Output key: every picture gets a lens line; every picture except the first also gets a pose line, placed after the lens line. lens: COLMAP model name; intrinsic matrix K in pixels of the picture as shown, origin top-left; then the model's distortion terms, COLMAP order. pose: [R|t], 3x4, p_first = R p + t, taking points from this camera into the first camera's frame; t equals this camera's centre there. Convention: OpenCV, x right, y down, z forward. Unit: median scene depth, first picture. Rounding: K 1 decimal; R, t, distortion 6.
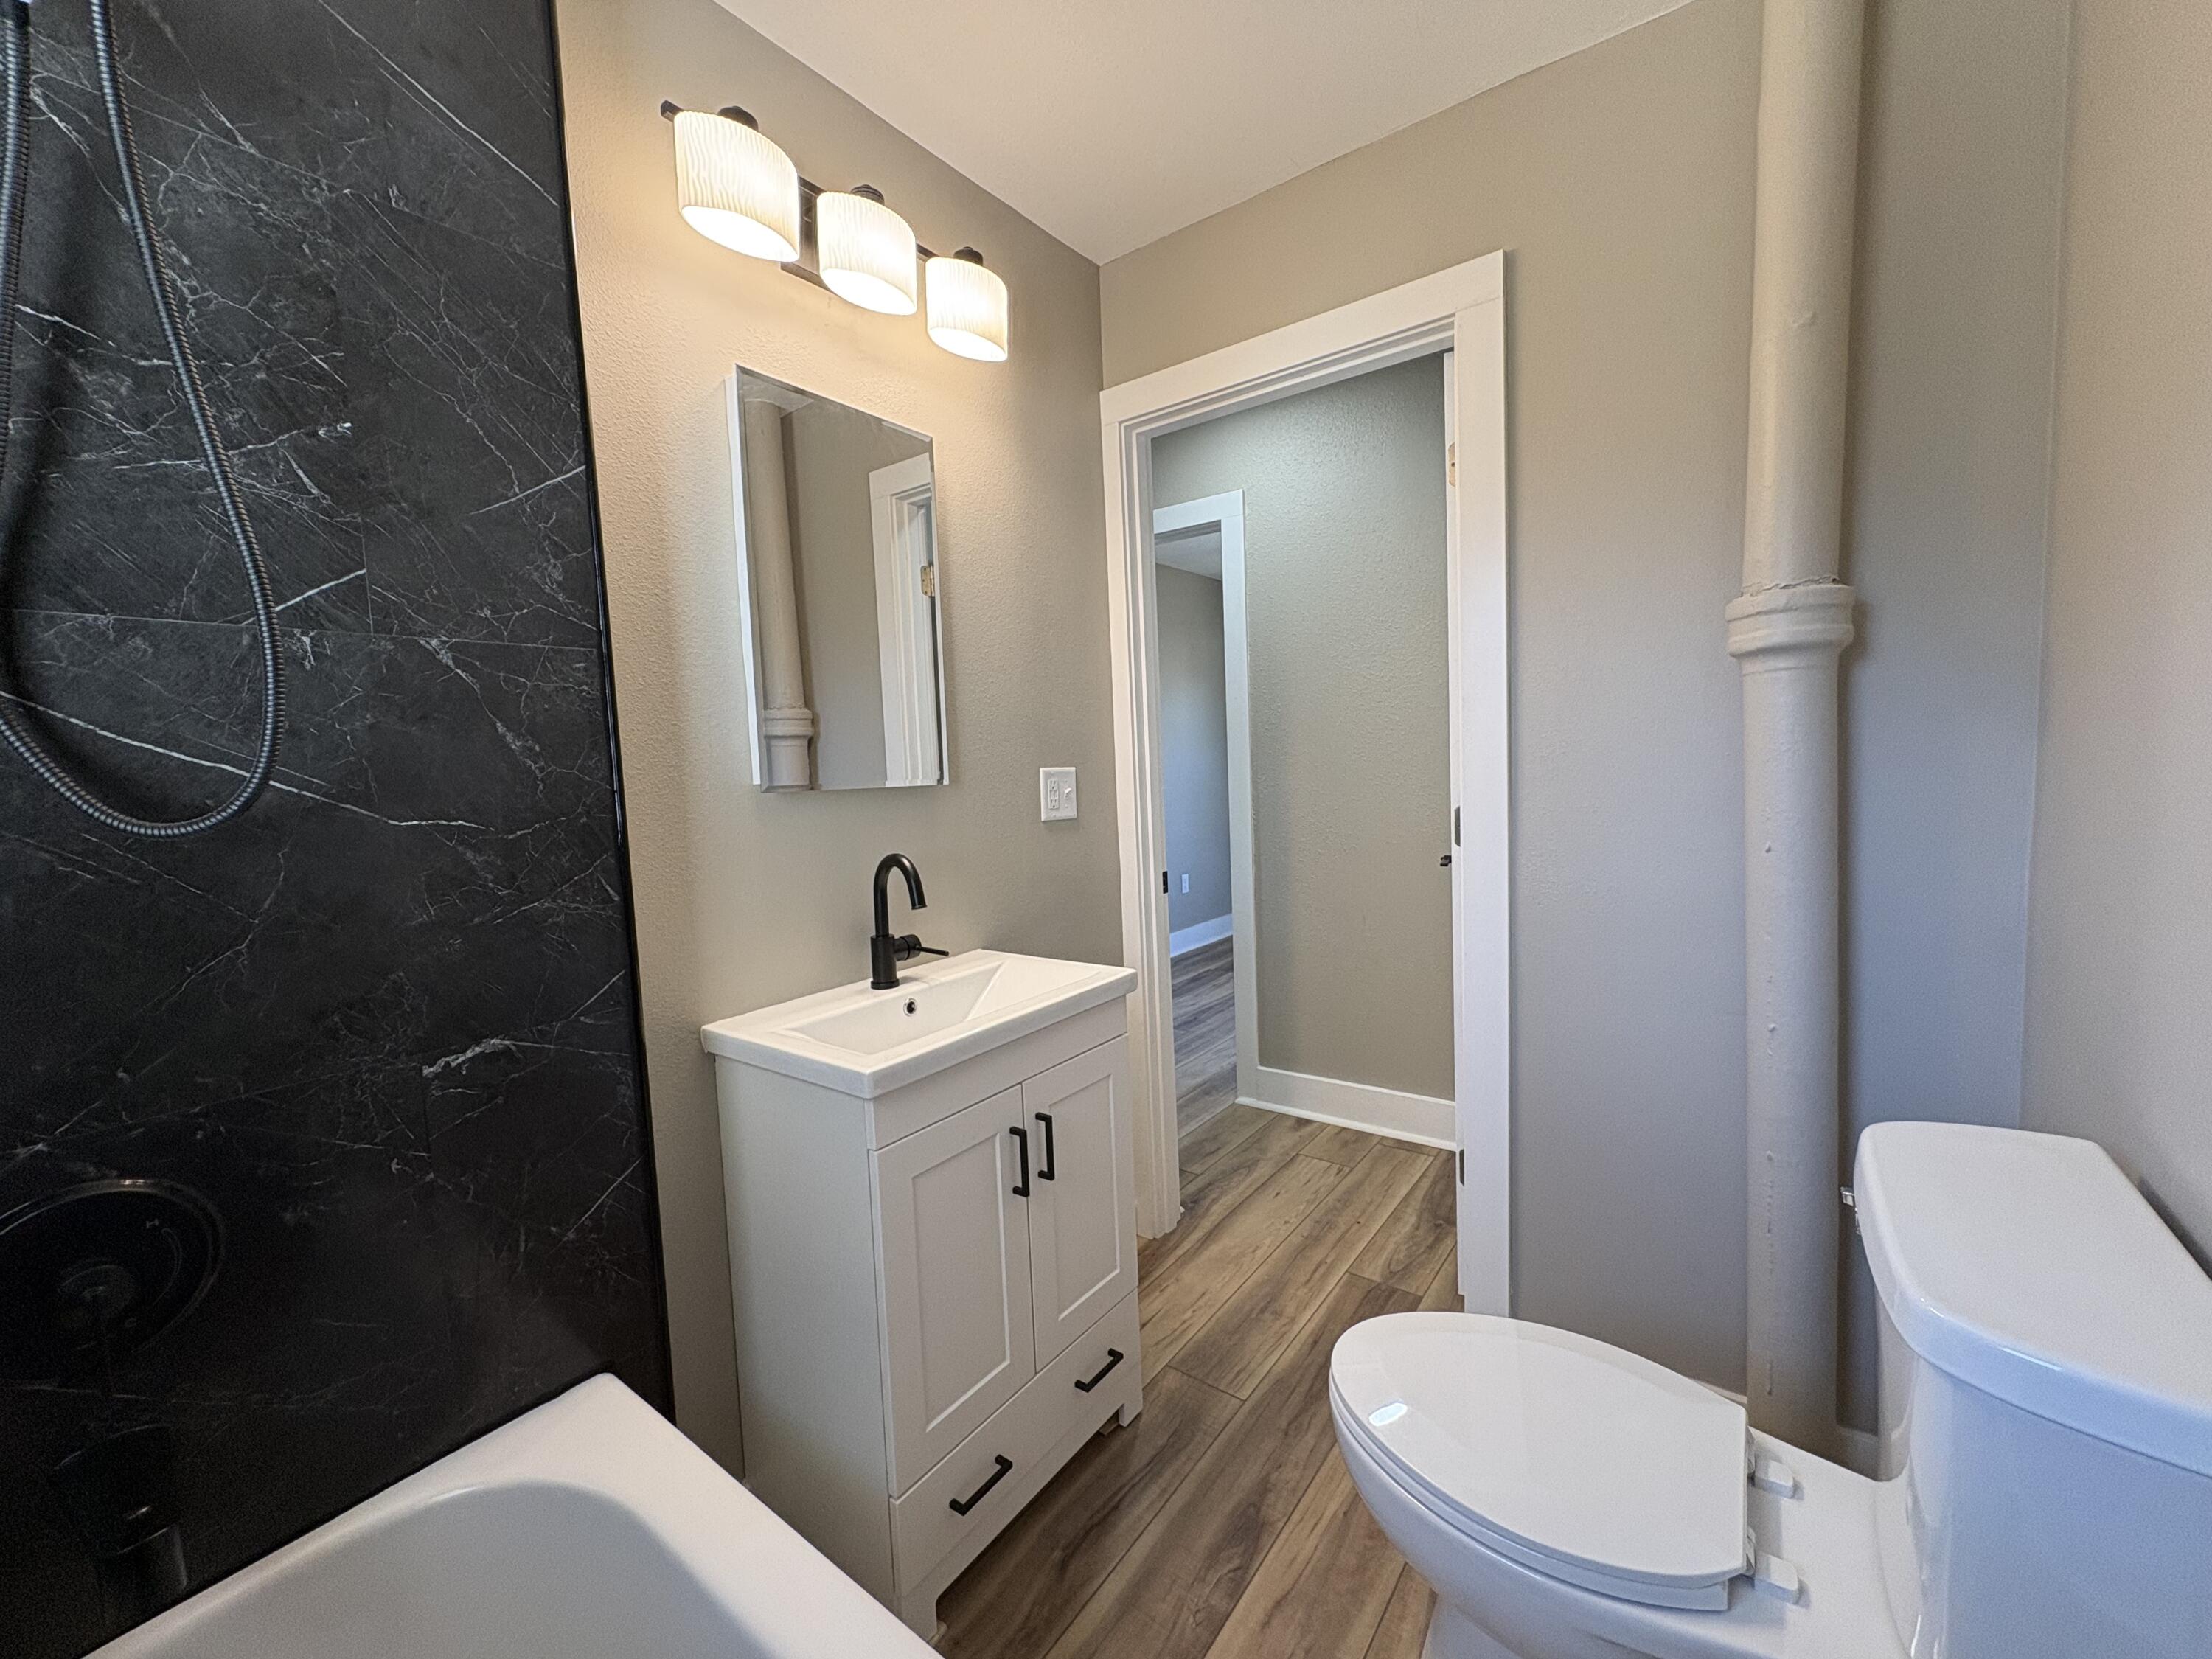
lens RADIAL K [[878.5, 0, 1090.2], [0, 878.5, 826.5], [0, 0, 1]] dist [0.001346, 0.000562]
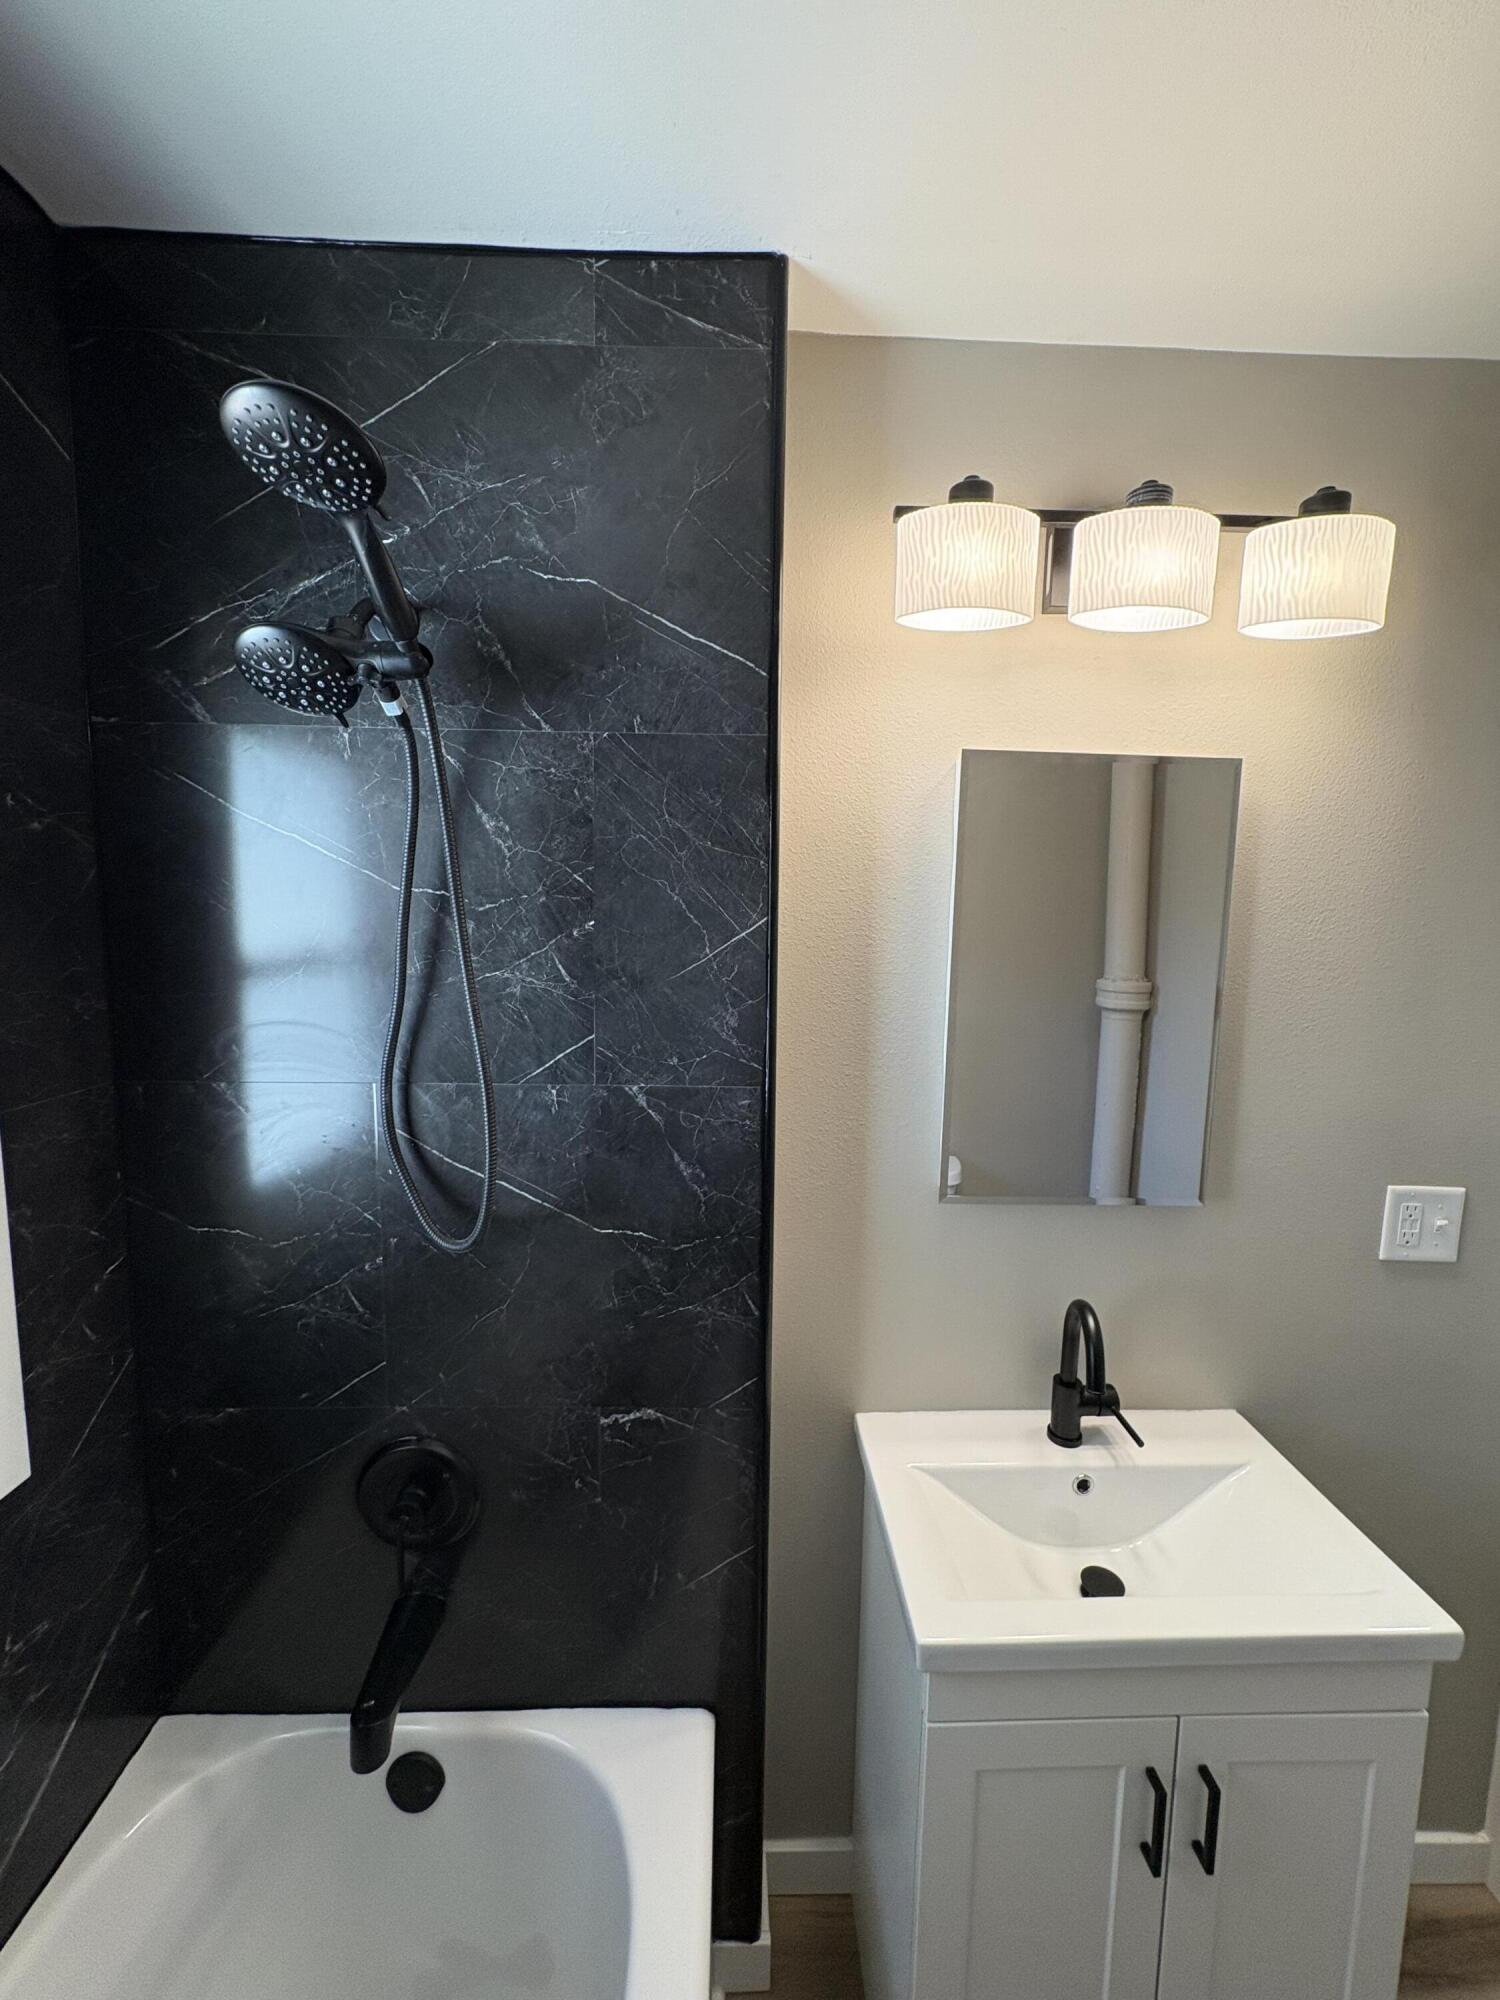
lens RADIAL K [[794.3, 0, 753.2], [0, 794.3, 998.0], [0, 0, 1]] dist [0.001346, 0.000562]
pose [[0.633564, 0.131106, -0.762501, 0.166839], [-0.097325, 0.991214, 0.089564, -0.433562], [0.767545, 0.017467, 0.640757, 0.412900]]
